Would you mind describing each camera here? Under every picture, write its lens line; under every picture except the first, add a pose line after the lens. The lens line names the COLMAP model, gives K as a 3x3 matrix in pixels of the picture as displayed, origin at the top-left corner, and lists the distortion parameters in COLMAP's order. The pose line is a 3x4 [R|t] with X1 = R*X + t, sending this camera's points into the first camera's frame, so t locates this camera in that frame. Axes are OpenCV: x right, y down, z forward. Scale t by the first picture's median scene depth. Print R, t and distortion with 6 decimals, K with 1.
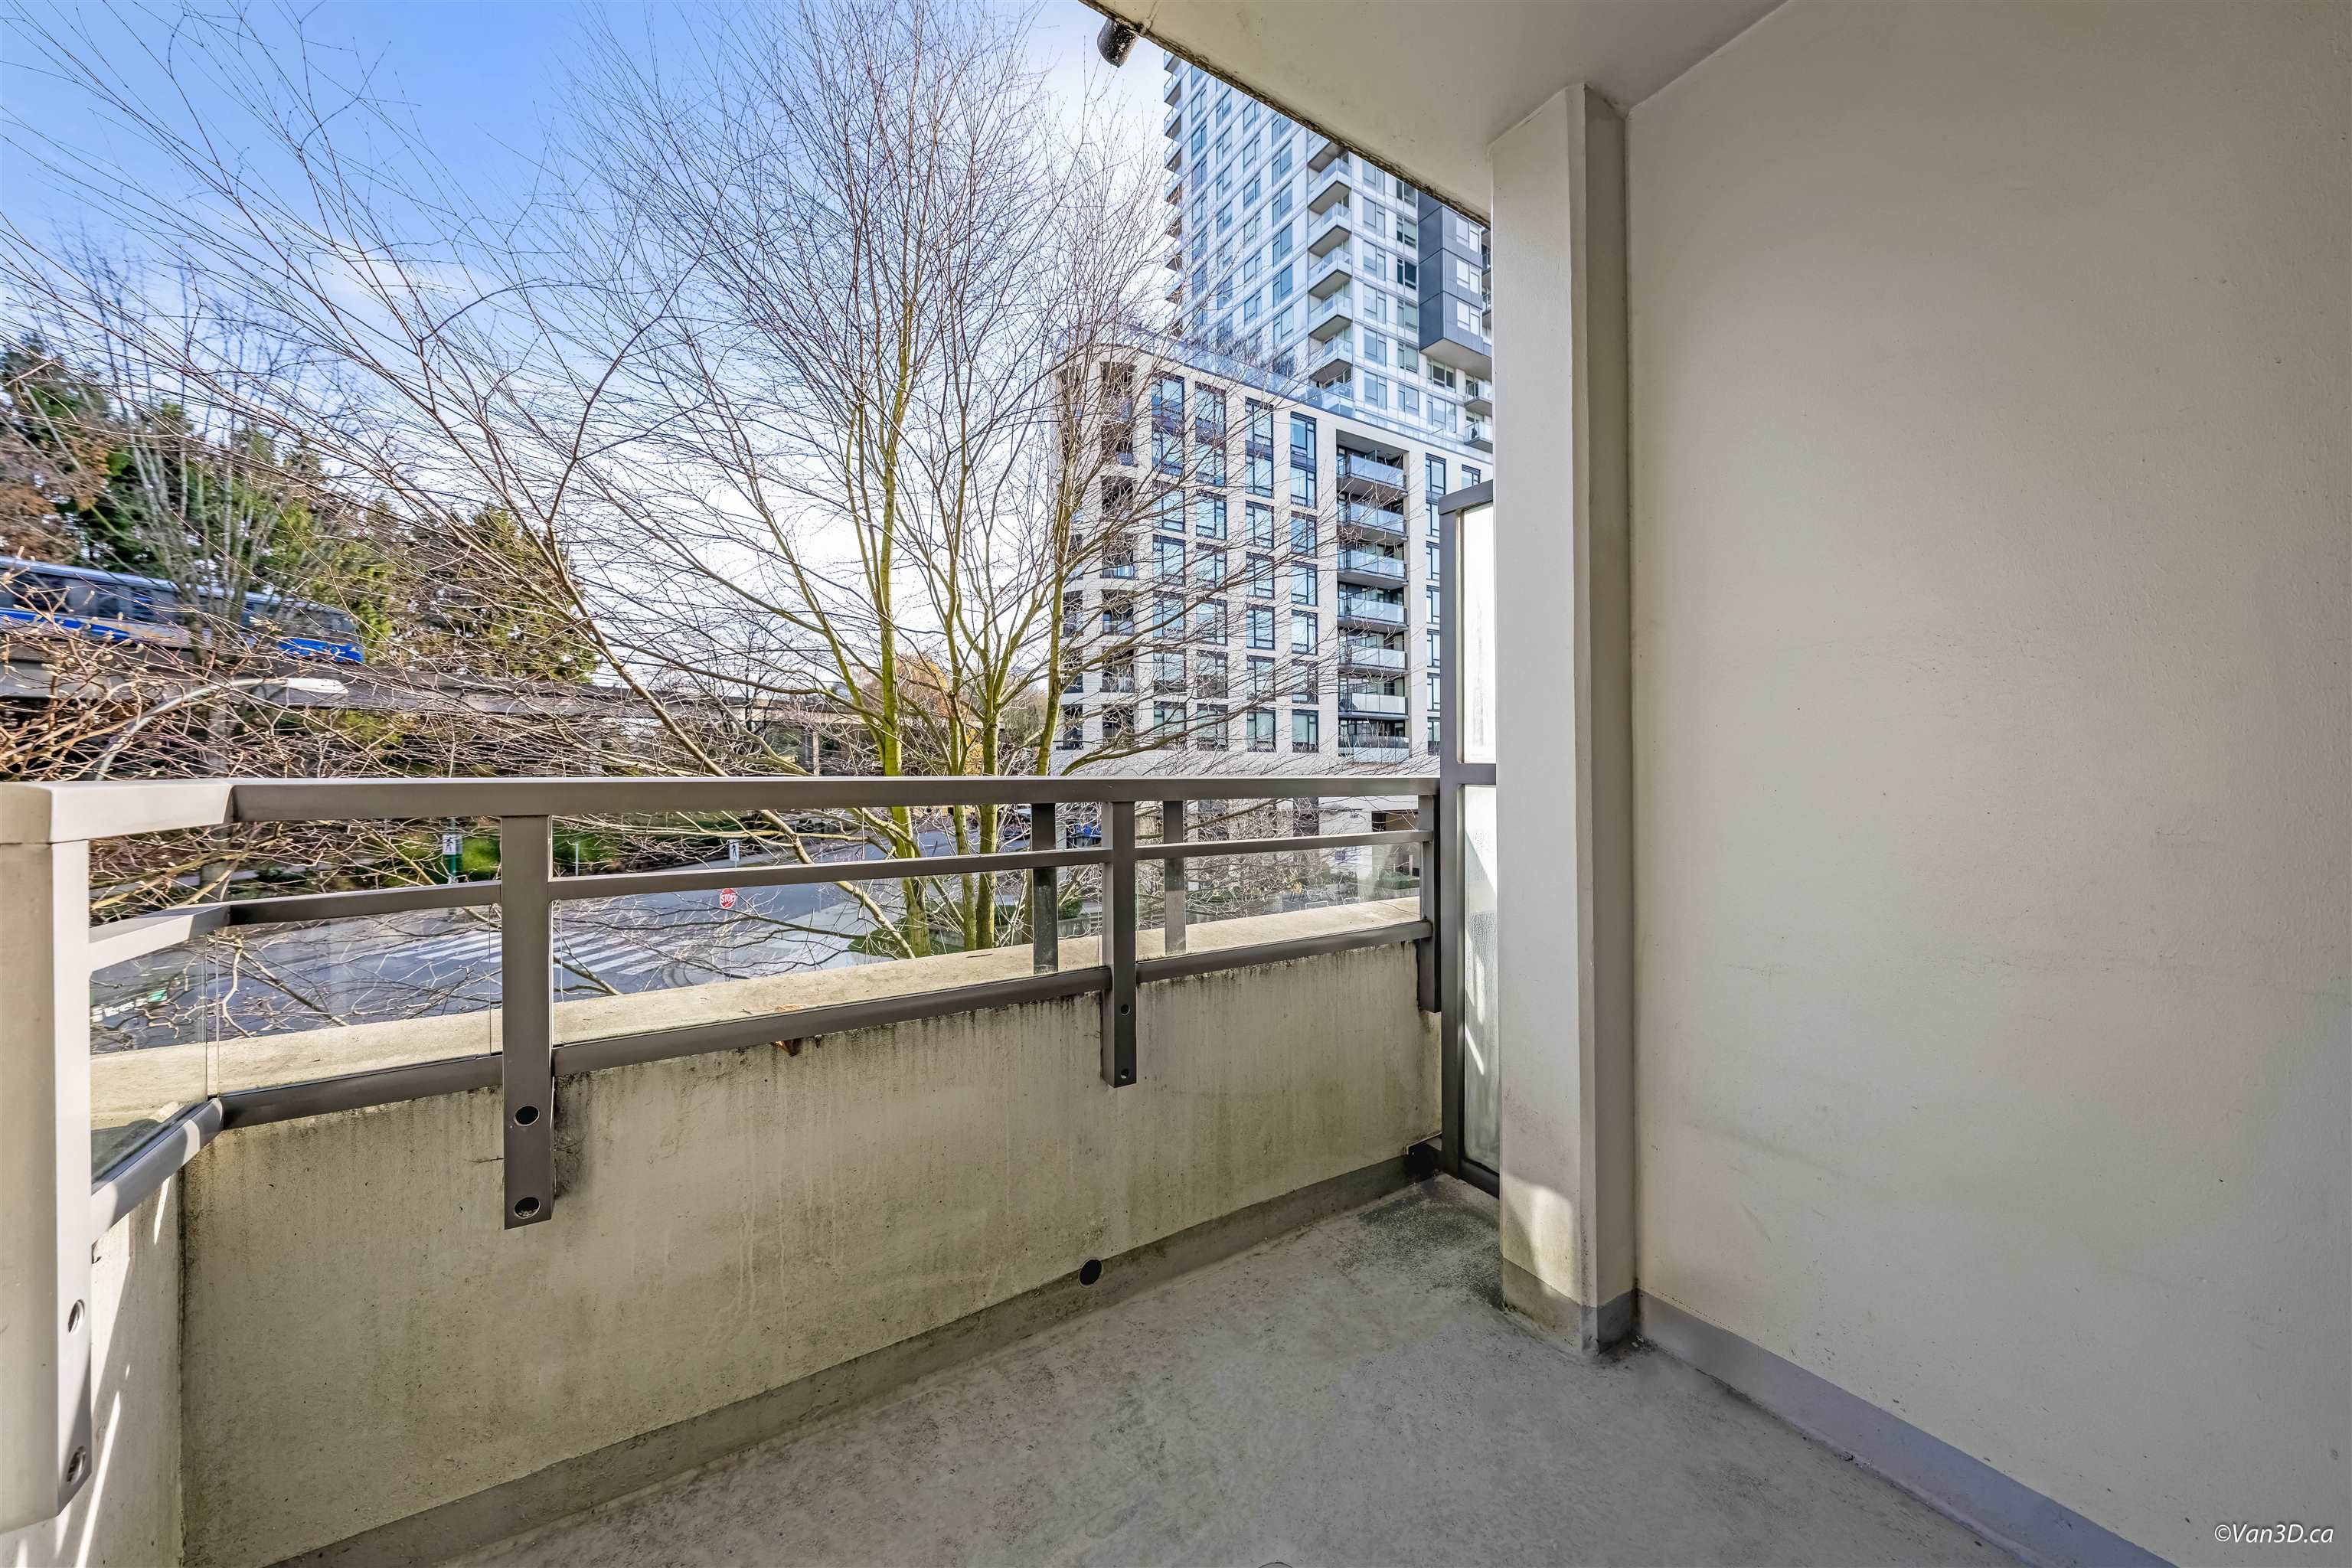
lens RADIAL K [[796.0, 0, 1177.5], [0, 796.0, 754.9], [0, 0, 1]] dist [0.000365, -0.000074]
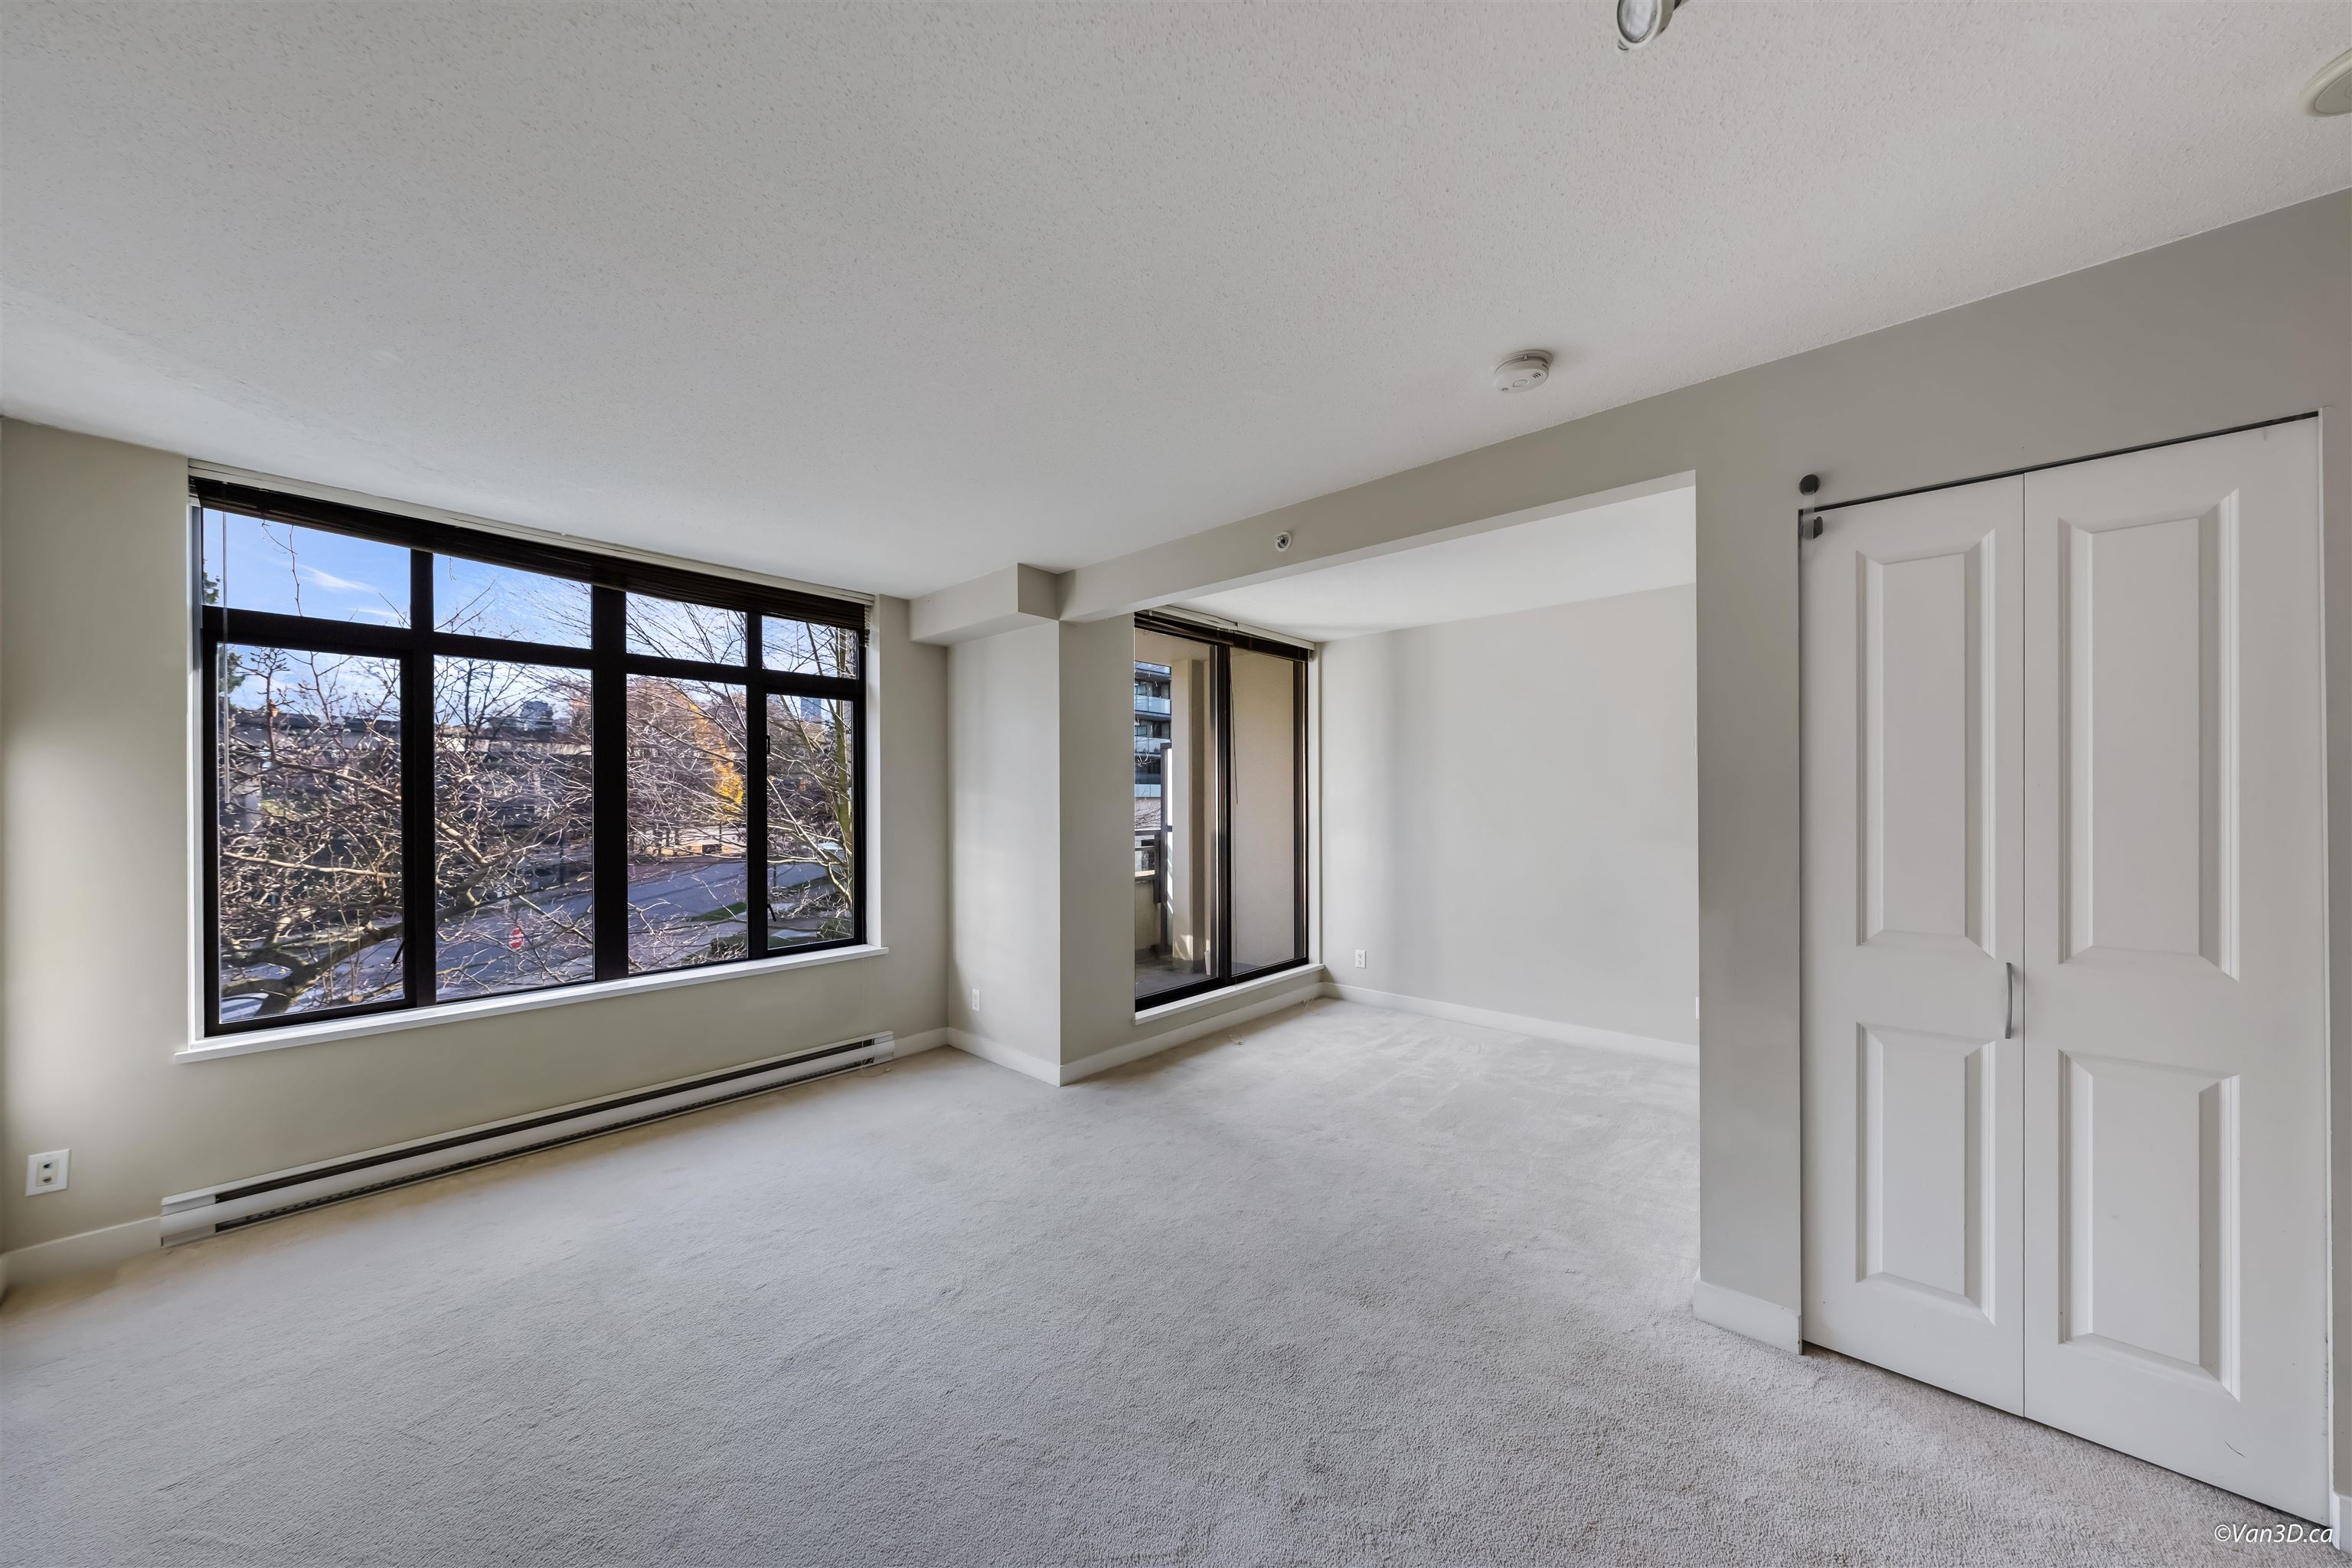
lens RADIAL K [[797.8, 0, 1169.0], [0, 797.8, 794.9], [0, 0, 1]] dist [-0.001176, -0.000024]
pose [[0.963260, -0.006608, 0.268488, -0.067042], [0.004806, 0.999961, 0.007371, -0.017877], [-0.268526, -0.005810, 0.963255, -0.283421]]
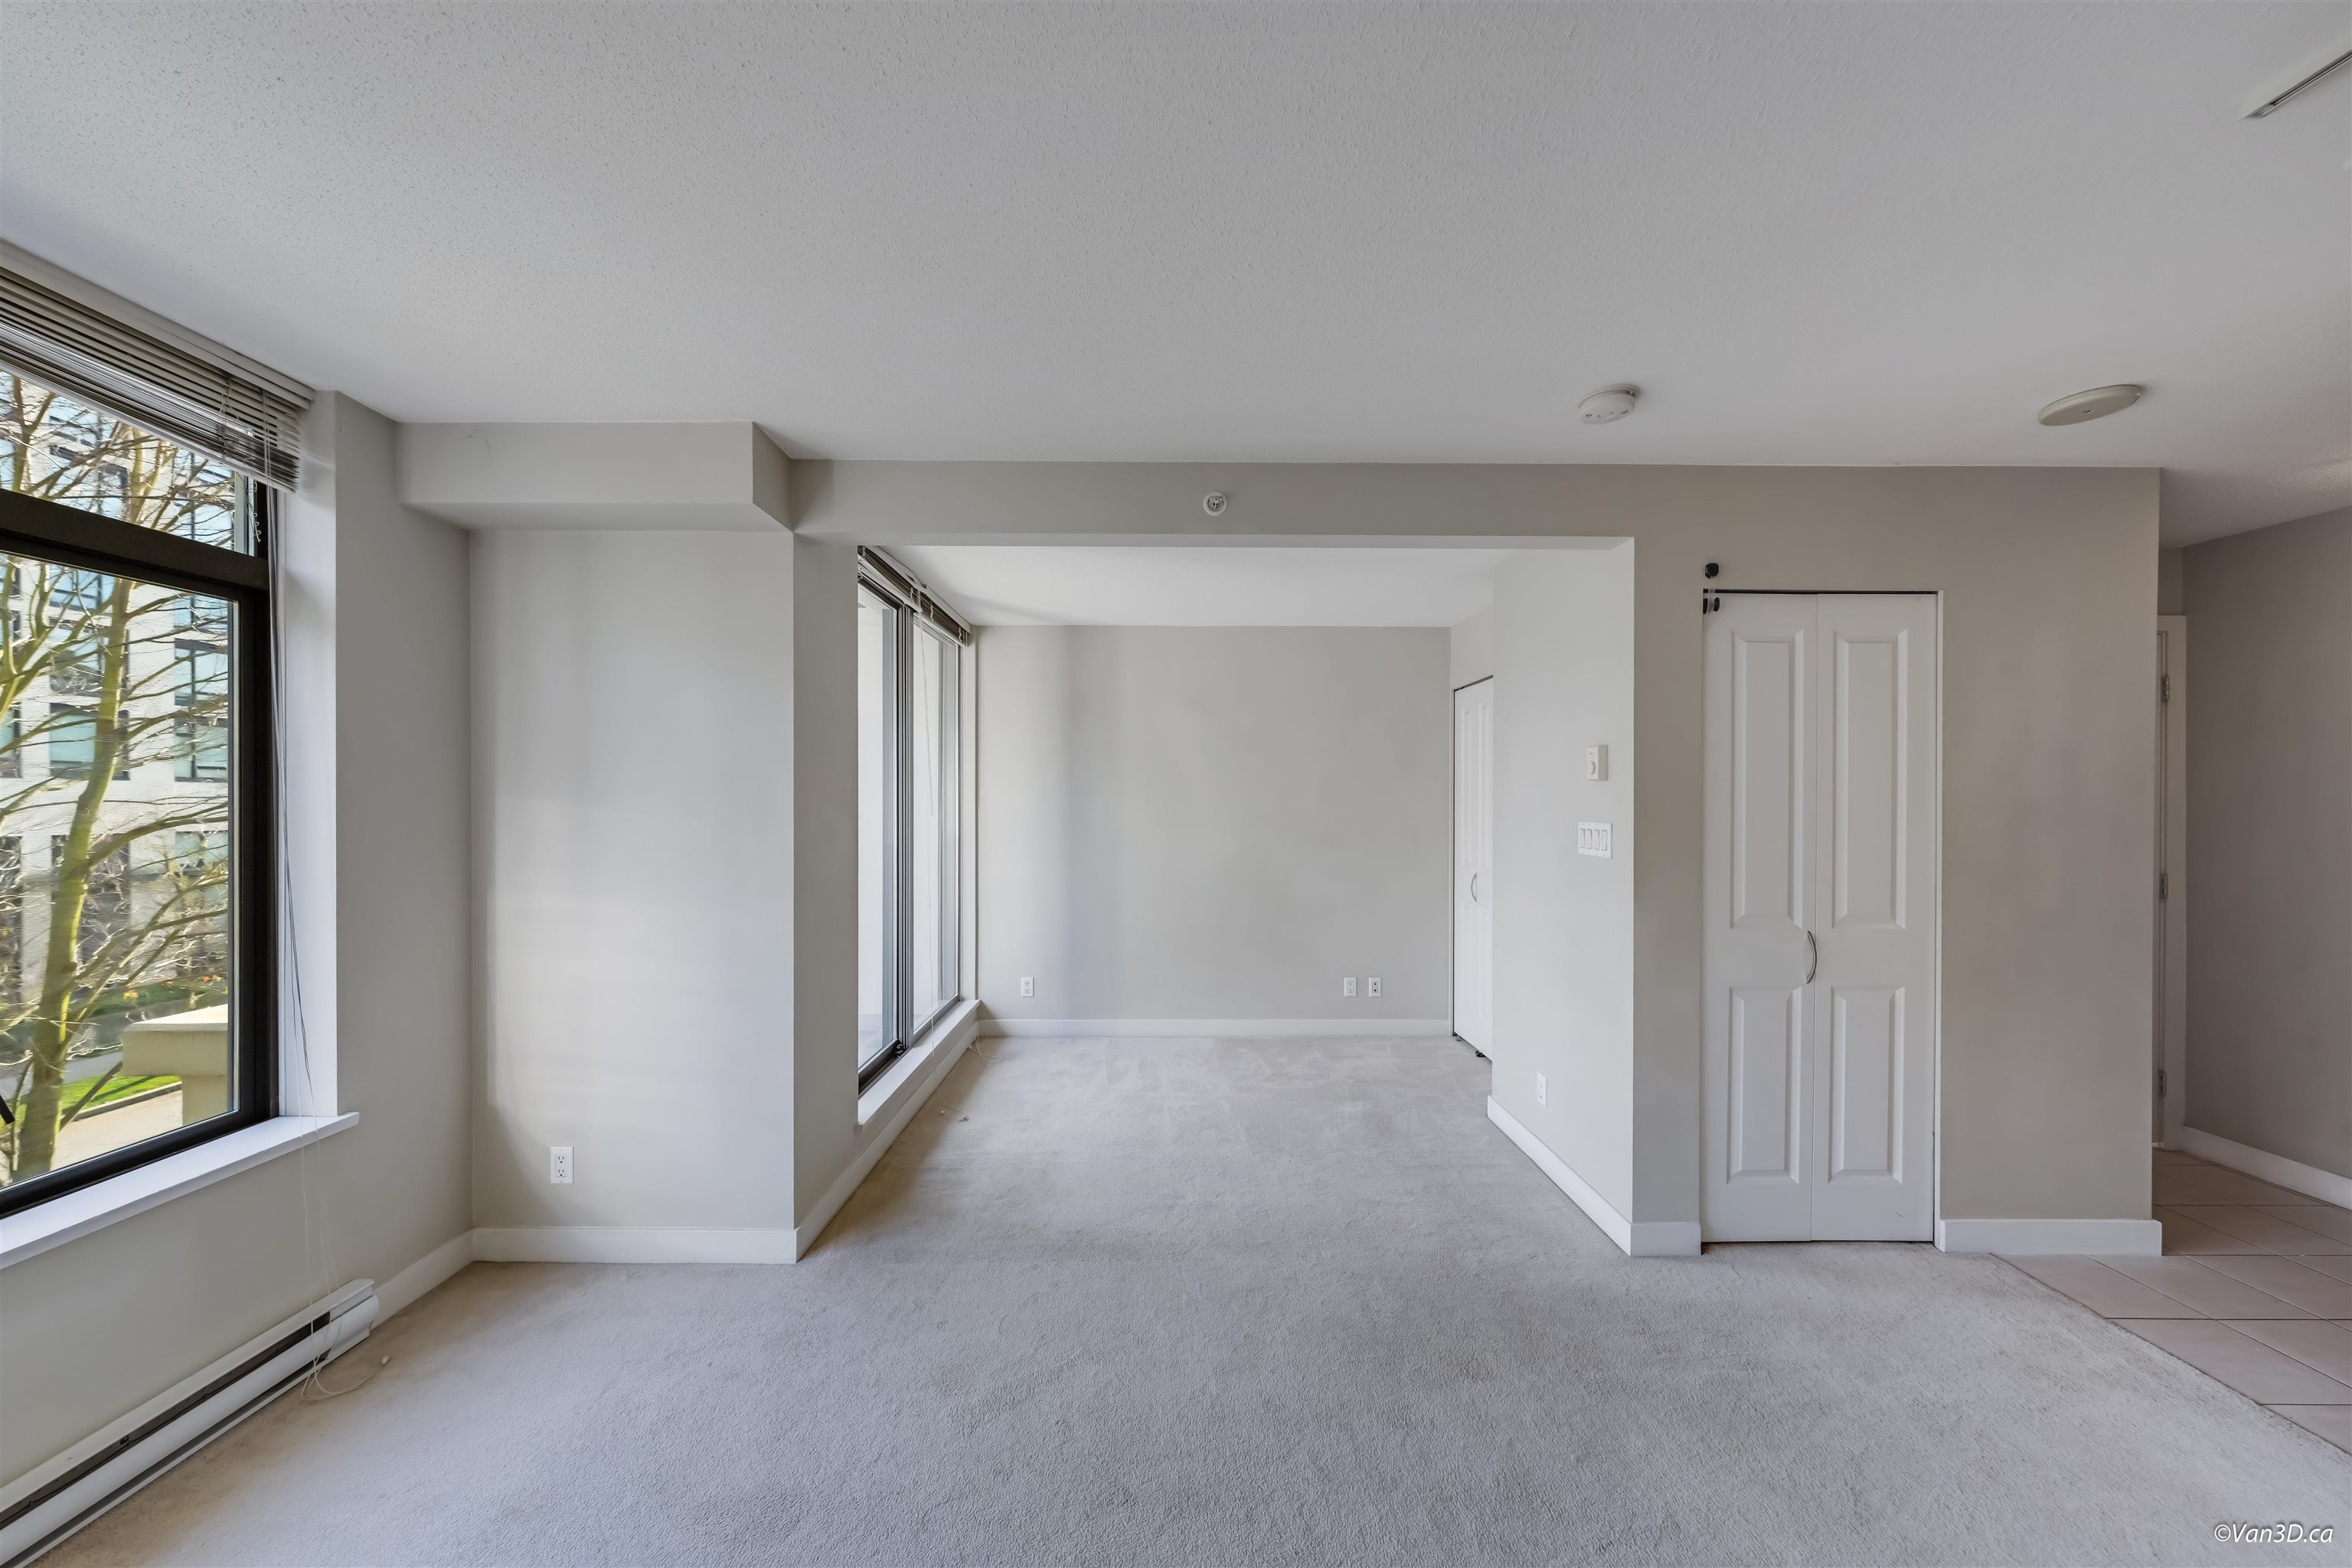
lens RADIAL K [[798.6, 0, 1161.3], [0, 798.6, 807.0], [0, 0, 1]] dist [-0.004461, -0.000076]
pose [[0.525168, -0.010146, 0.850938, -0.128737], [-0.009313, 0.999801, 0.017669, -0.019776], [-0.850948, -0.017204, 0.524968, -0.181863]]
